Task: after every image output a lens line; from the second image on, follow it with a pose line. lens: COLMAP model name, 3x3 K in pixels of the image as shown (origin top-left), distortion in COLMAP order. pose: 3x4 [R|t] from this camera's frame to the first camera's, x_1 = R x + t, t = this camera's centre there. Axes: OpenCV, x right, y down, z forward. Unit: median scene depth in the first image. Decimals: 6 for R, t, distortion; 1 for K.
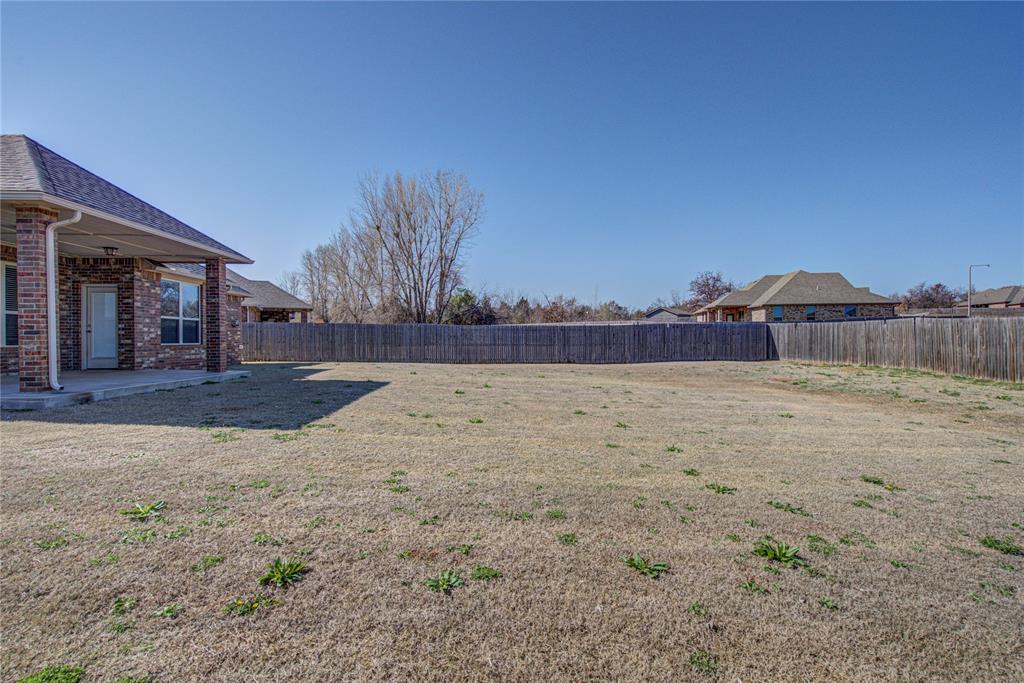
lens RADIAL K [[483.3, 0, 518.0], [0, 483.3, 339.7], [0, 0, 1]] dist [-0.001224, -0.000531]
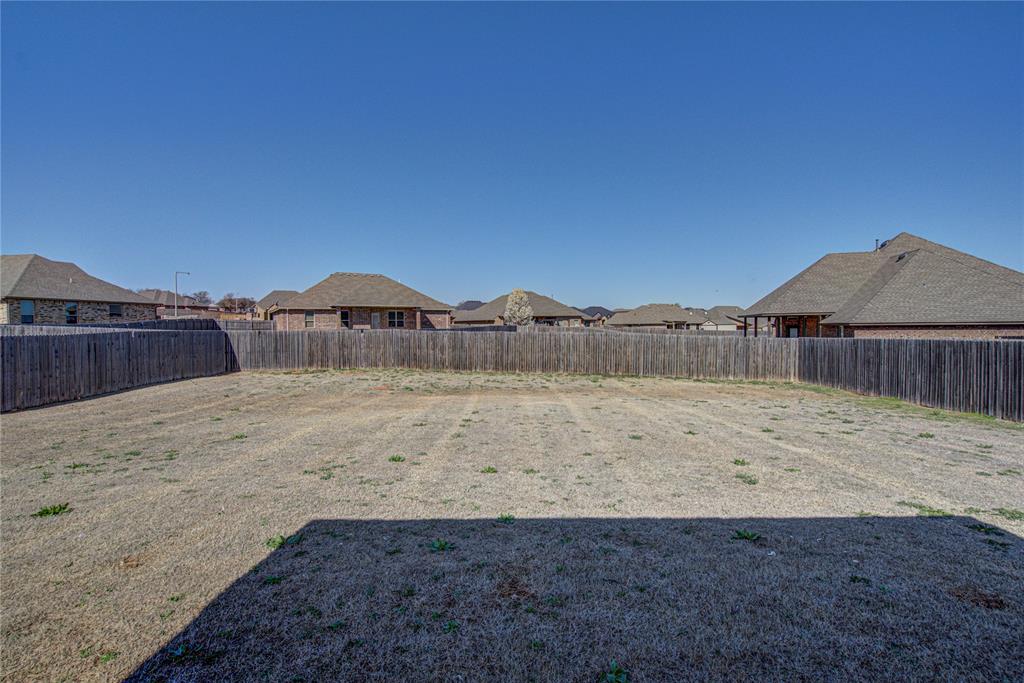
lens RADIAL K [[483.3, 0, 511.1], [0, 483.3, 338.4], [0, 0, 1]] dist [-0.001224, -0.000531]
pose [[0.066052, -0.019818, 0.997619, -0.318148], [0.014430, 0.999717, 0.018904, -0.028405], [-0.997712, 0.013147, 0.066319, 0.429270]]
